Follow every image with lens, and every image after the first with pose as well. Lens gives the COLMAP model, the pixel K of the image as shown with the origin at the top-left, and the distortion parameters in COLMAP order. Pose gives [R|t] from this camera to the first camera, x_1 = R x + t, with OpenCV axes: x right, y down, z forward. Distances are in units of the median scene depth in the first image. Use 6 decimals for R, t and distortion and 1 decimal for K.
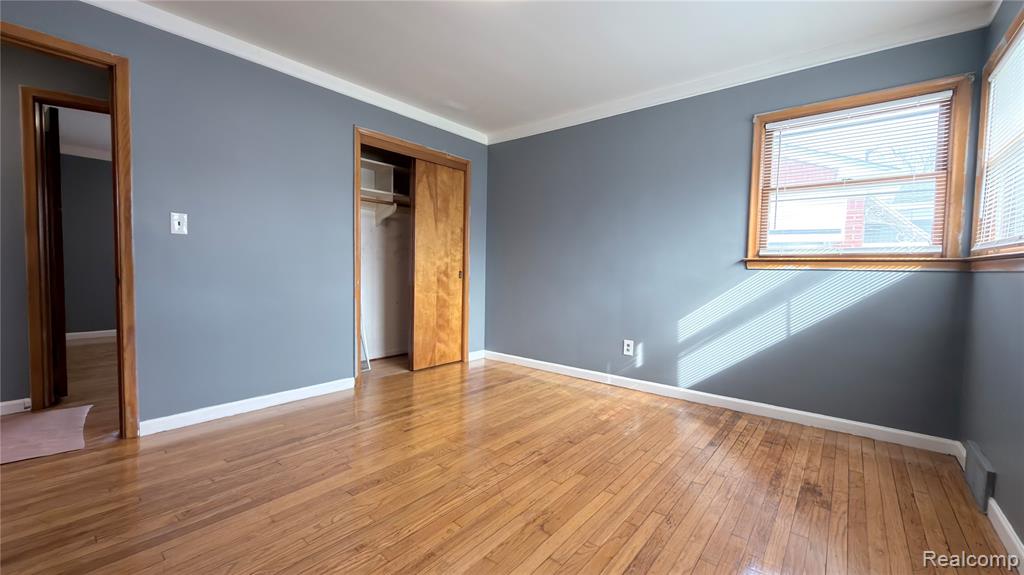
lens RADIAL K [[407.5, 0, 508.6], [0, 407.5, 282.1], [0, 0, 1]] dist [-0.004215, 0.000438]
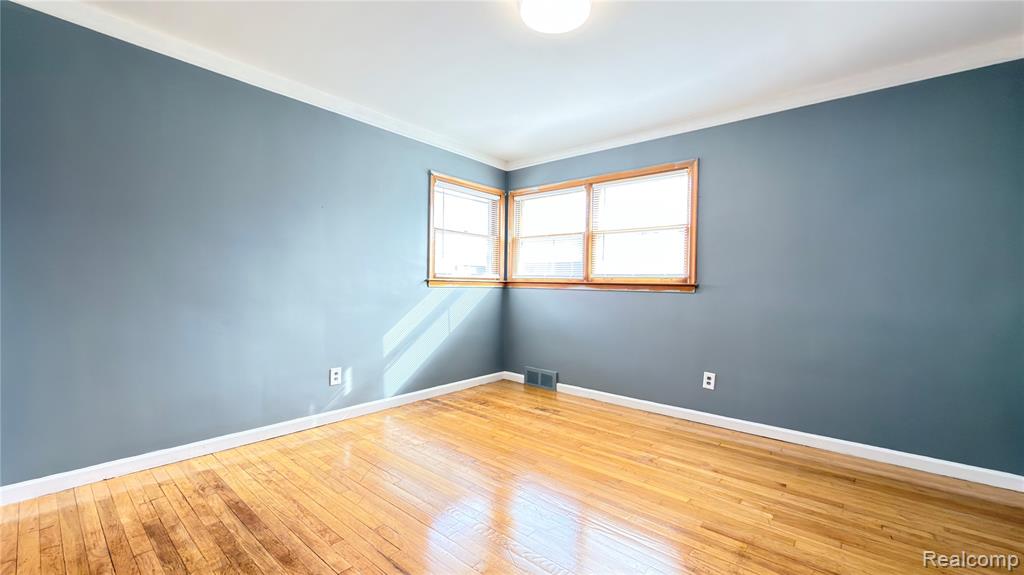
lens RADIAL K [[407.5, 0, 511.6], [0, 407.5, 289.5], [0, 0, 1]] dist [-0.004215, 0.000438]
pose [[0.011920, -0.030116, 0.999475, -0.713416], [0.018082, 0.999389, 0.029898, -0.059447], [-0.999765, 0.017716, 0.012457, 0.727998]]
